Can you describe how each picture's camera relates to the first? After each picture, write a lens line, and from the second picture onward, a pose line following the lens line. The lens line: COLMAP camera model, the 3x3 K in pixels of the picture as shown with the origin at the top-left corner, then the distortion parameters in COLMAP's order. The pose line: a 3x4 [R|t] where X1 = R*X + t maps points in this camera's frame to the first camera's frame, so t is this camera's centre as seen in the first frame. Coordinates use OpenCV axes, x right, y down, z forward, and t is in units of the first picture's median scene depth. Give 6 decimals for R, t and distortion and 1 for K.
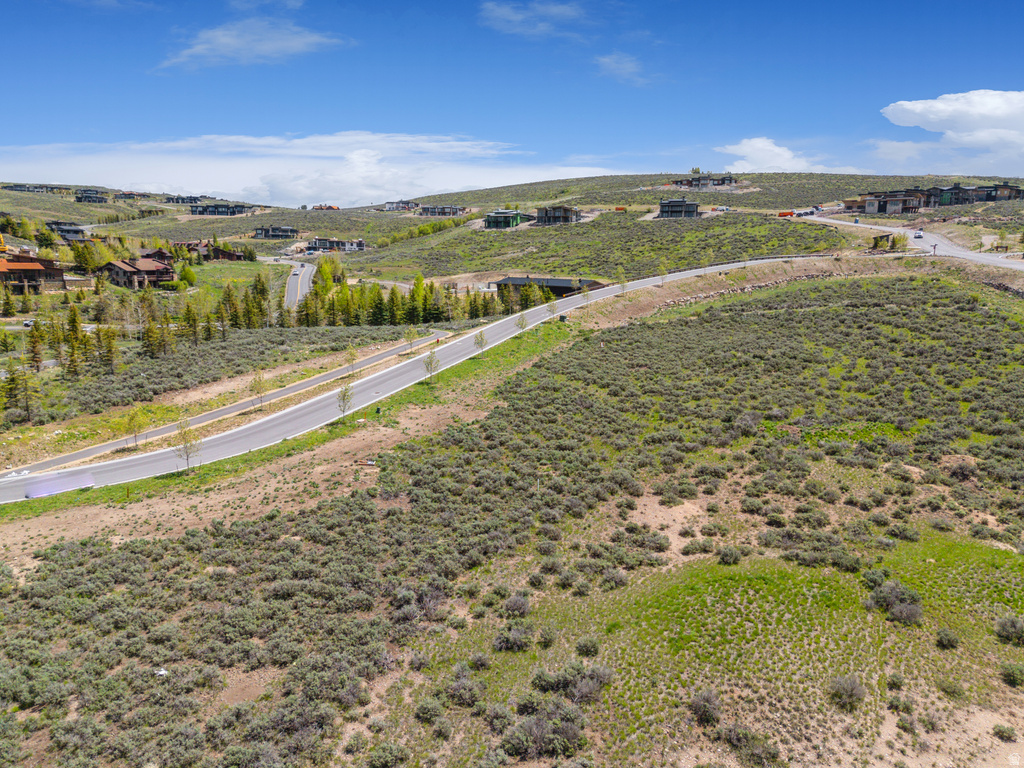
lens RADIAL K [[749.0, 0, 512.4], [0, 749.0, 379.3], [0, 0, 1]] dist [0.074792, -0.063403]
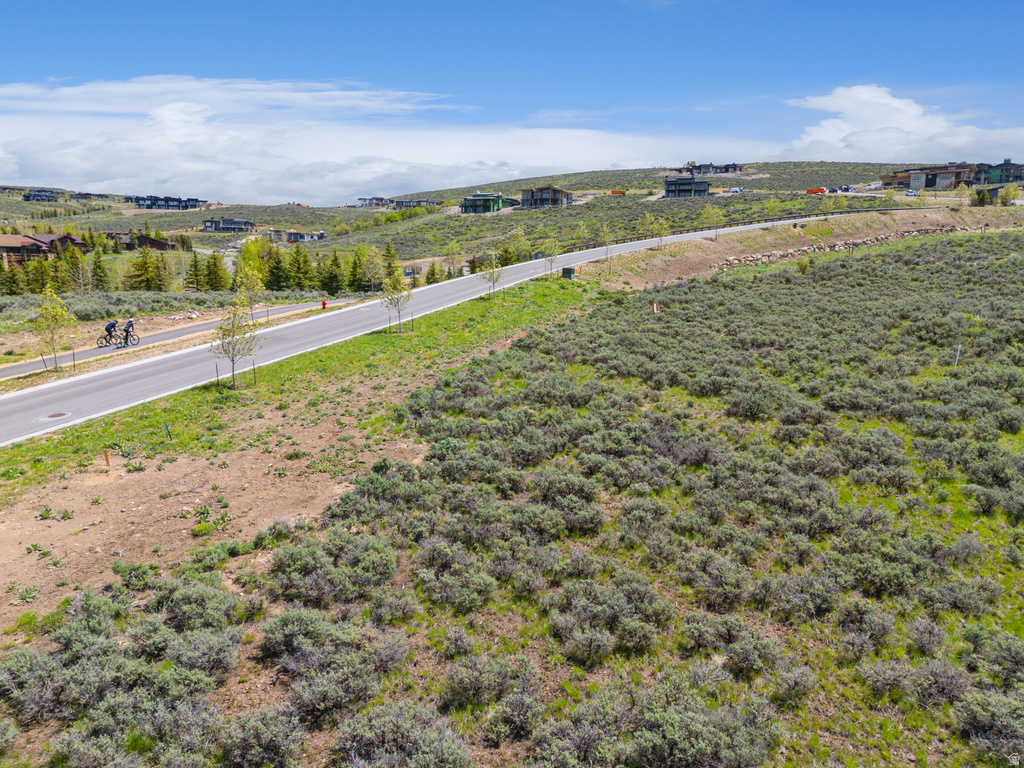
lens RADIAL K [[749.0, 0, 512.4], [0, 749.0, 379.3], [0, 0, 1]] dist [0.074792, -0.063403]
pose [[0.999807, -0.006125, 0.018646, 0.004950], [0.006388, 0.999880, -0.014121, 0.001790], [-0.018558, 0.014238, 0.999726, 0.146897]]
